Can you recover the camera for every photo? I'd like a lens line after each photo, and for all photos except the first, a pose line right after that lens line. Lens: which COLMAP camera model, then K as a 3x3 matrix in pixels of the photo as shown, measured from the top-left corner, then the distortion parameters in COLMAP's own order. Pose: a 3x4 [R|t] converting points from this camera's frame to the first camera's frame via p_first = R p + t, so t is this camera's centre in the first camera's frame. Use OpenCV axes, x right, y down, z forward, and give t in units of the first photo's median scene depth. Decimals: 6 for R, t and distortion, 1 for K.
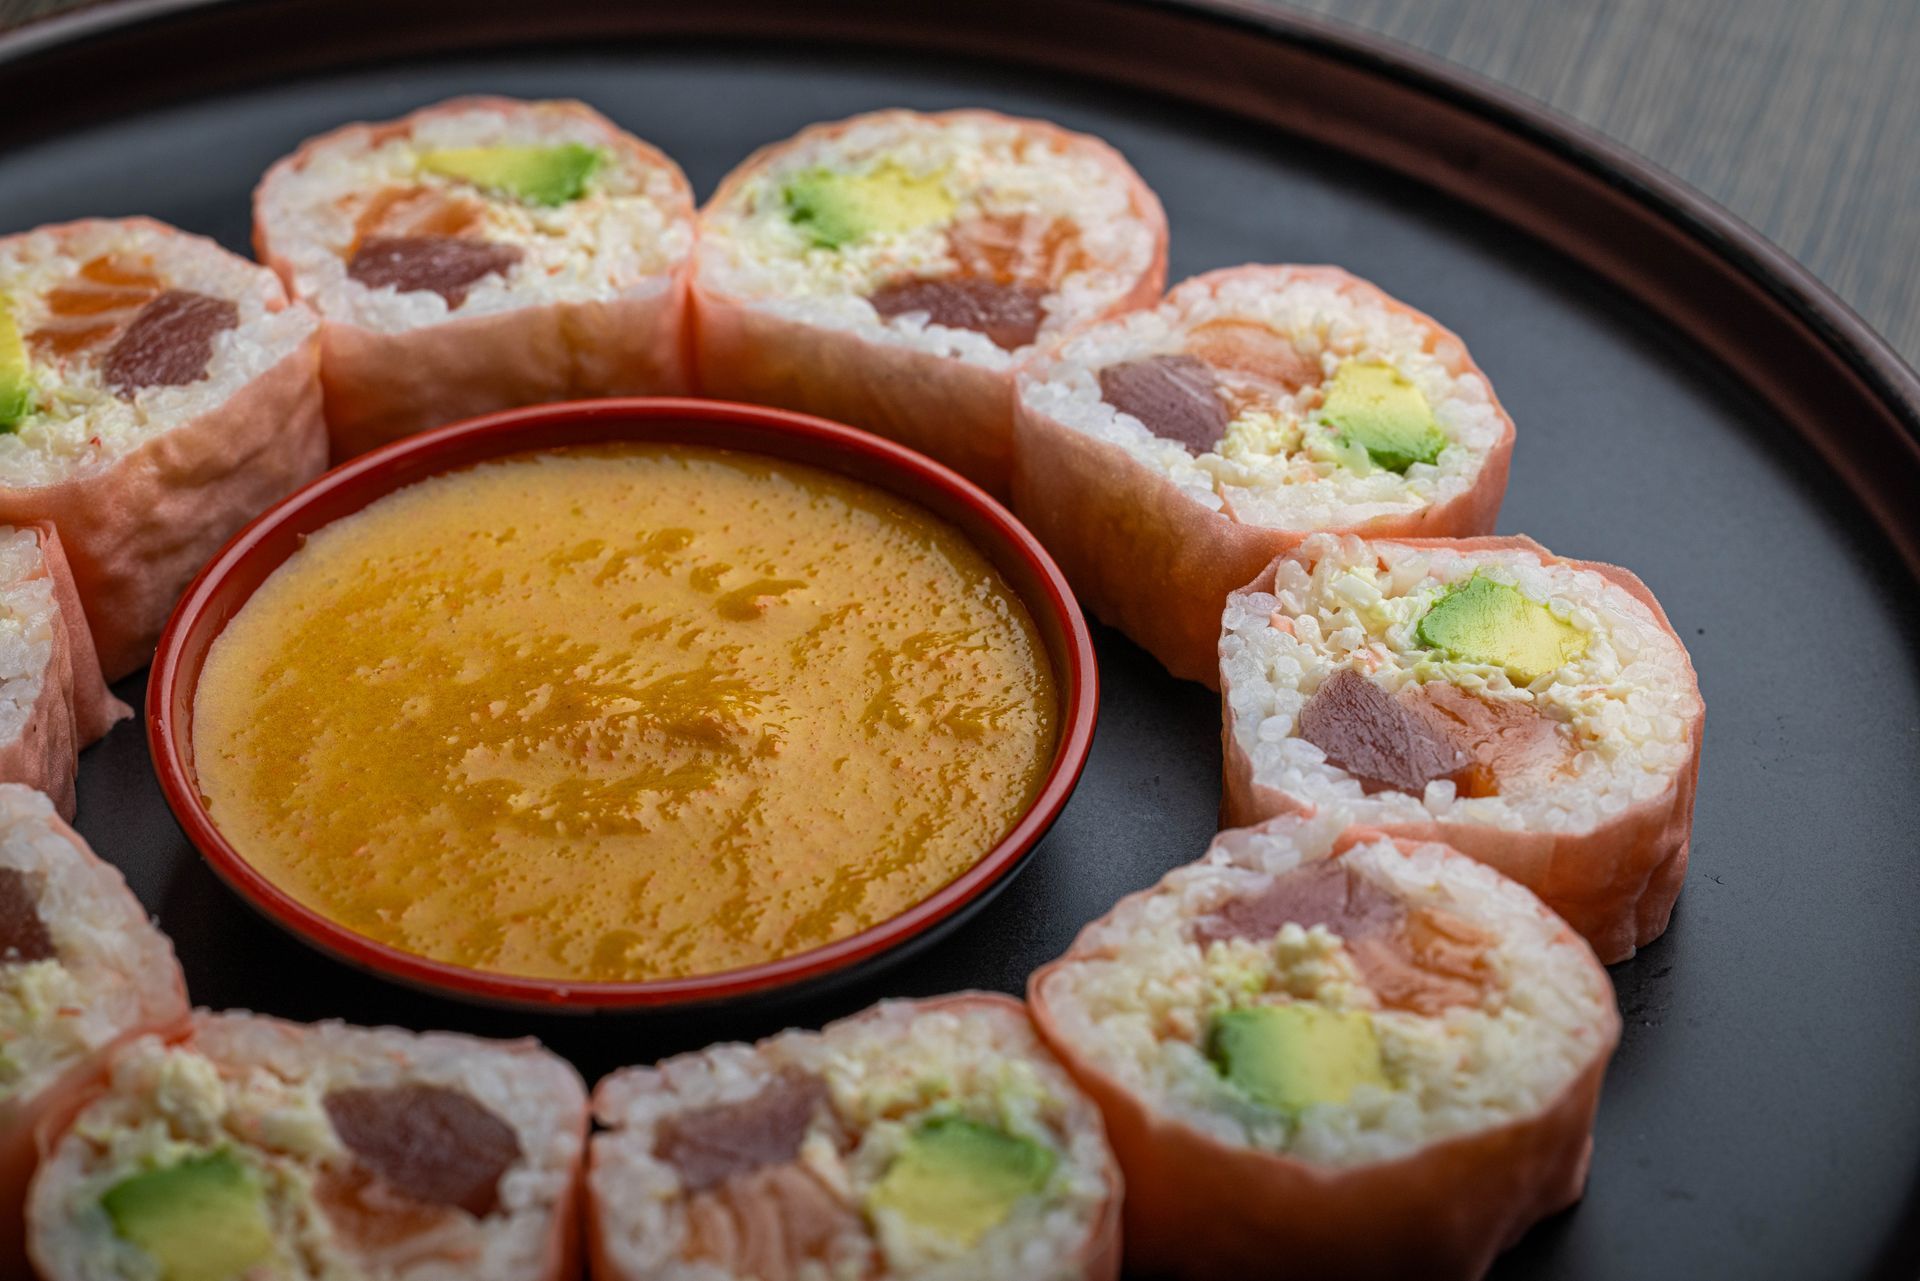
lens RADIAL K [[5454.8, 0, 960.0], [0, 5454.8, 640.5], [0, 0, 1]] dist [-0.051982, -0.909298]
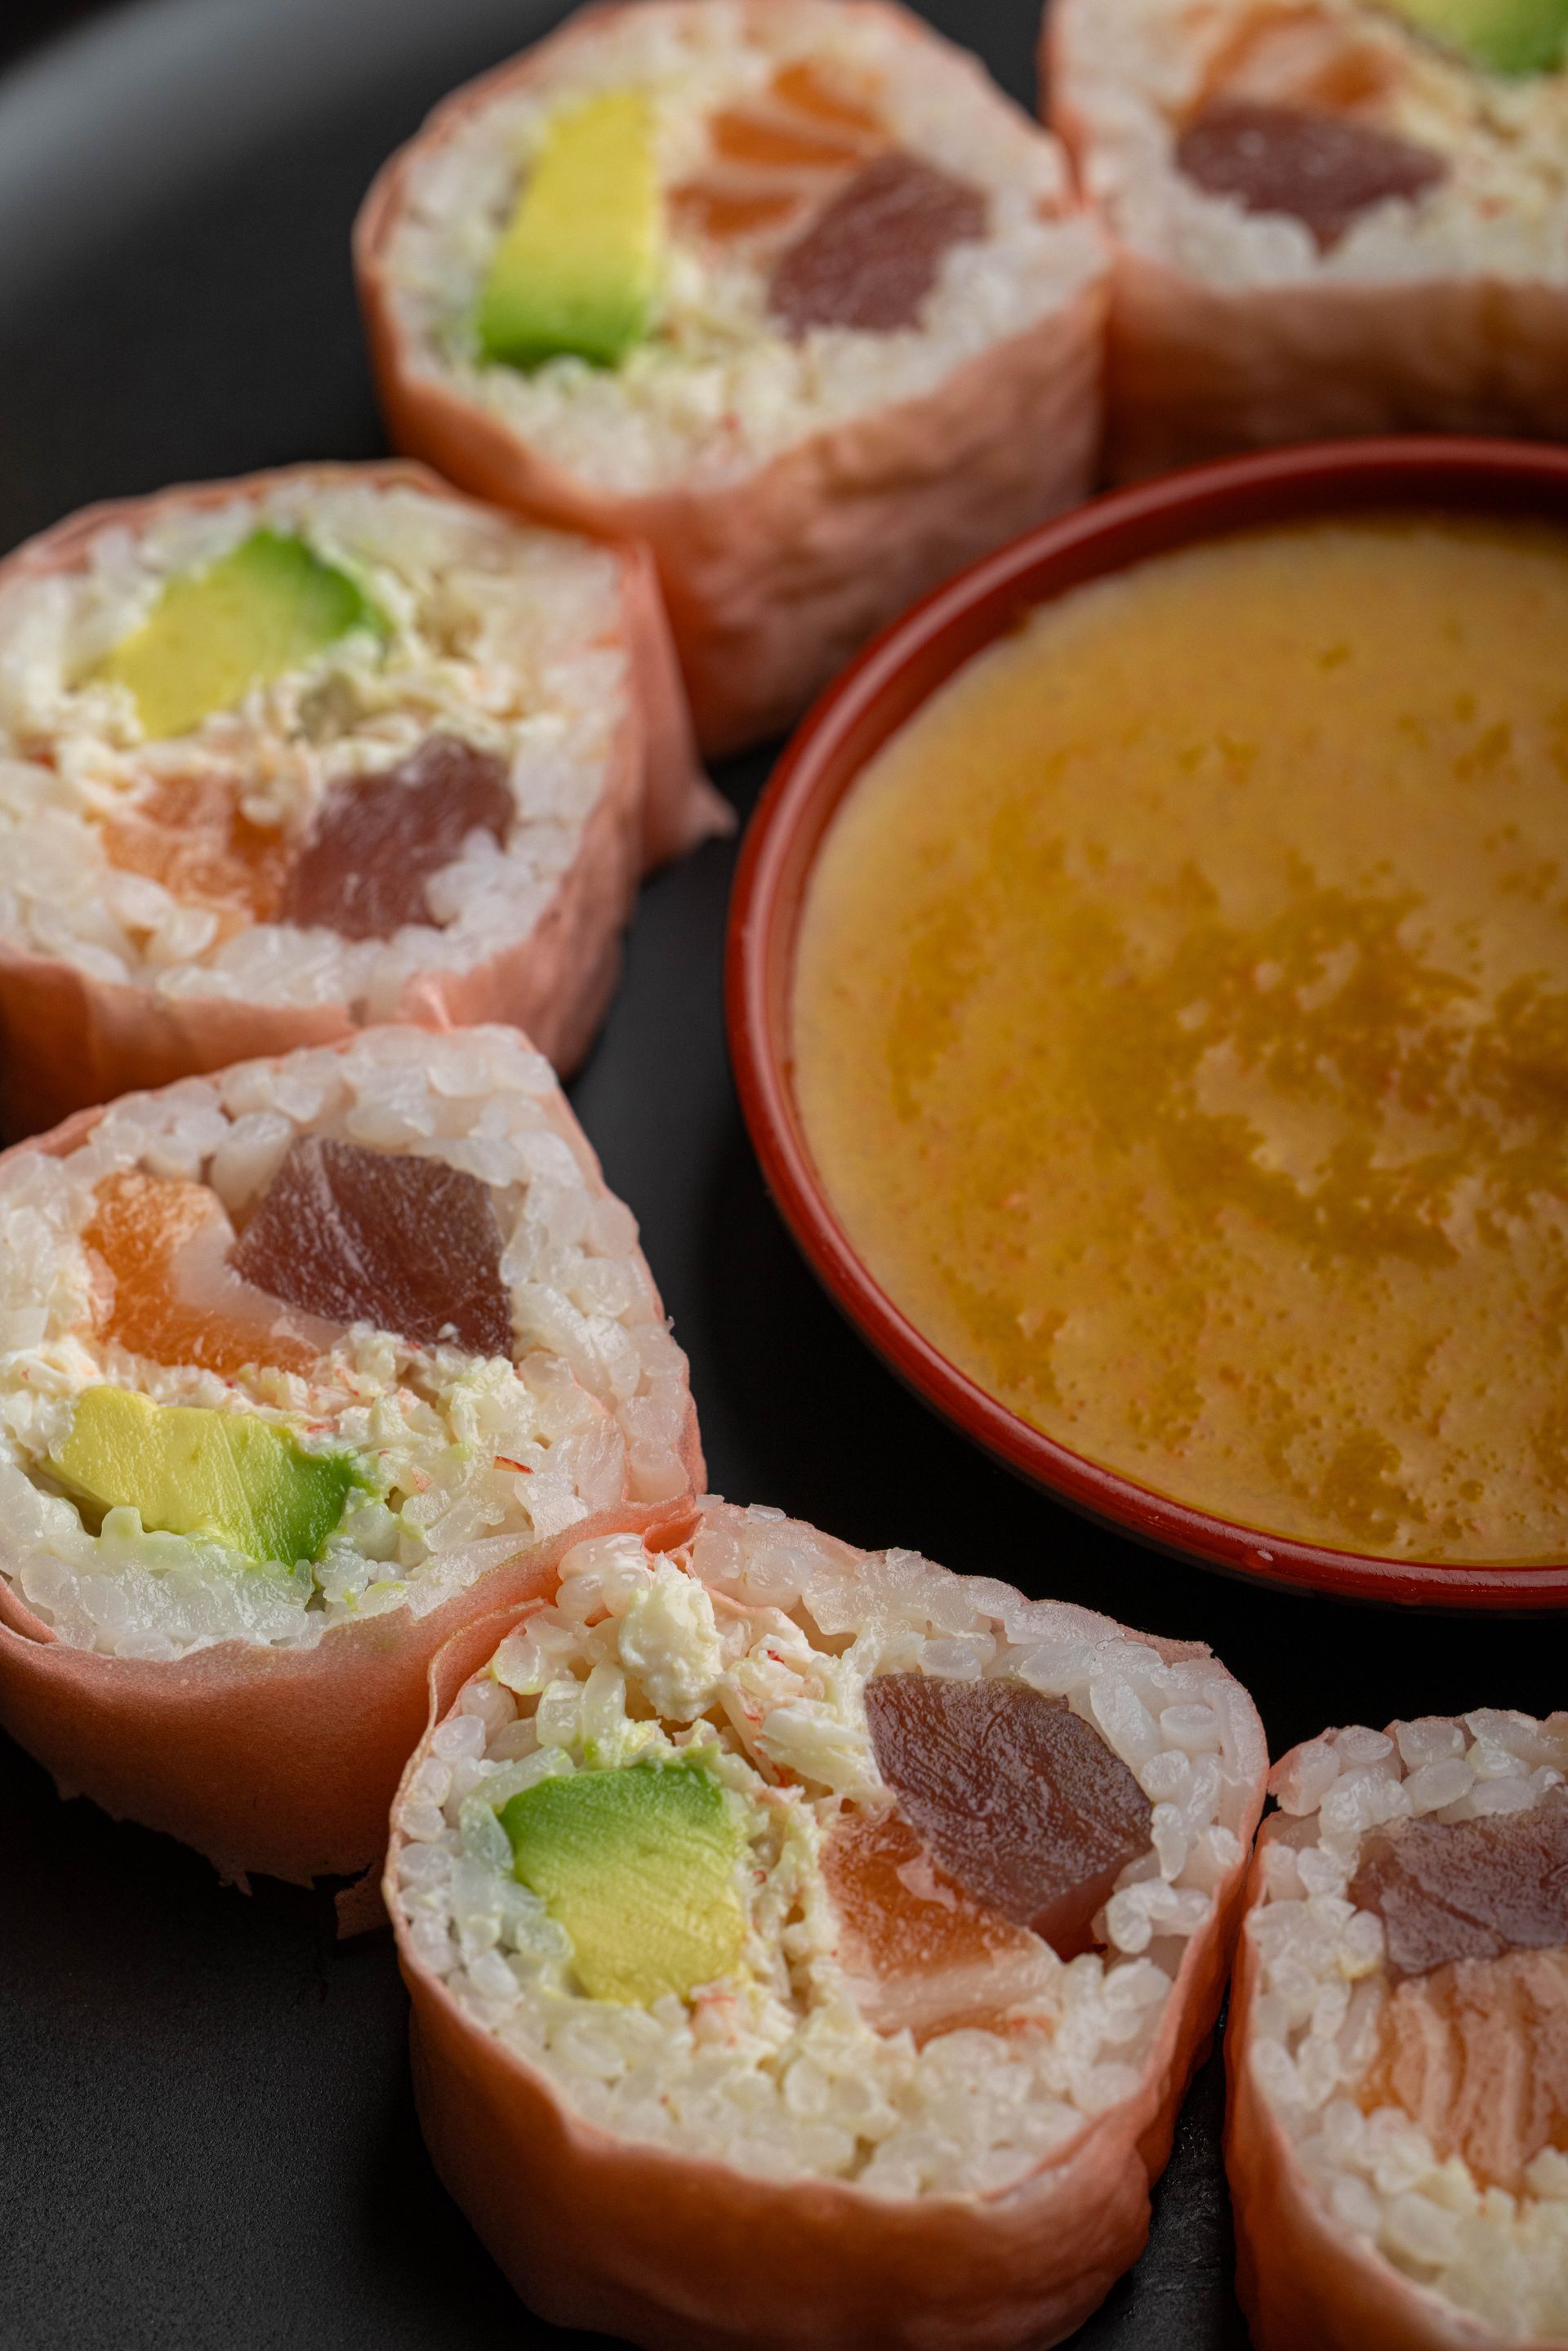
lens RADIAL K [[6679.5, 0, 784.0], [0, 6679.5, 1175.5], [0, 0, 1]] dist [-0.051982, -0.909298]
pose [[0.970215, 0.191993, -0.147721, -0.019748], [-0.148813, 0.953542, 0.261938, -0.171492], [0.191148, -0.232154, 0.953712, 0.239627]]
